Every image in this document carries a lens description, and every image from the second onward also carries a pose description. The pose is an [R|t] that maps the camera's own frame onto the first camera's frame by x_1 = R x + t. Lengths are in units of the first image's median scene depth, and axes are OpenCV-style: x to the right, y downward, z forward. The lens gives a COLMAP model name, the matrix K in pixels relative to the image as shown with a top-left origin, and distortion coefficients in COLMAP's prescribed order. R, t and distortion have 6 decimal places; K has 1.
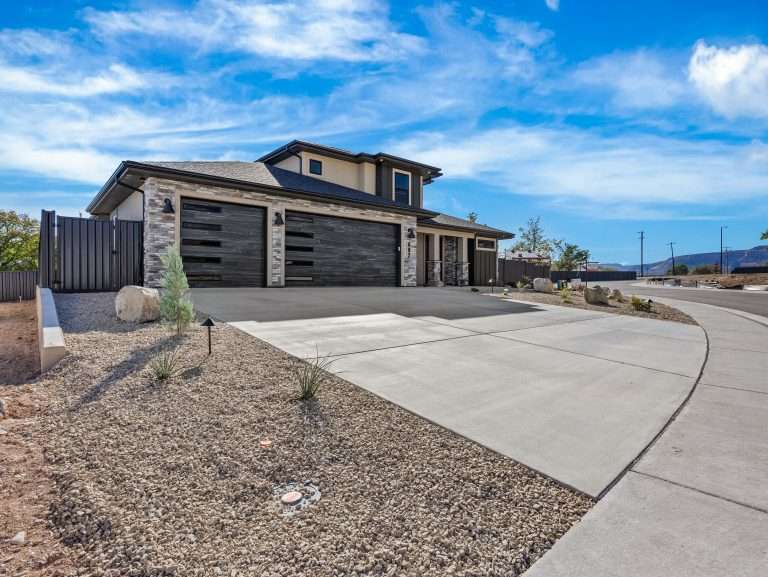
lens RADIAL K [[418.5, 0, 384.0], [0, 418.5, 288.5], [0, 0, 1]] dist [-0.039968, -0.000242]
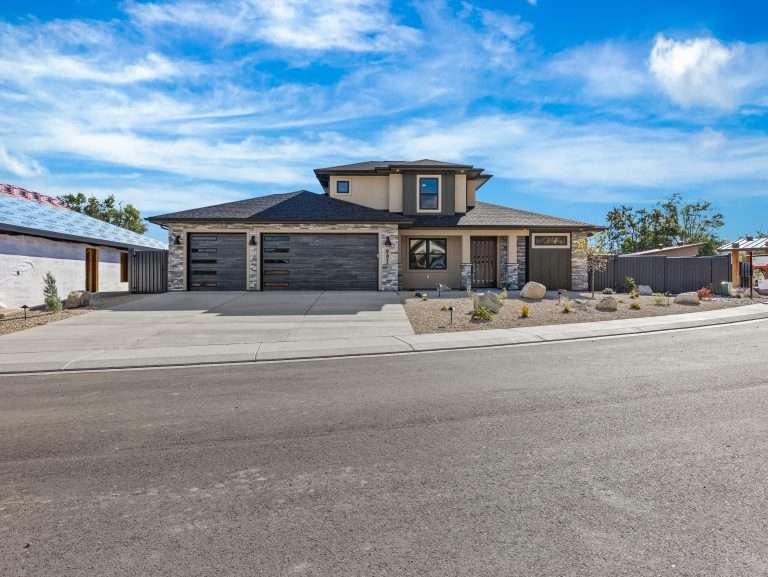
lens RADIAL K [[477.7, 0, 386.7], [0, 477.7, 288.0], [0, 0, 1]] dist [-0.011476, 0.000159]
pose [[0.781033, 0.001629, -0.624487, 0.886264], [-0.004071, 0.999989, -0.002482, -0.008922], [0.624476, 0.004481, 0.781031, 0.046438]]
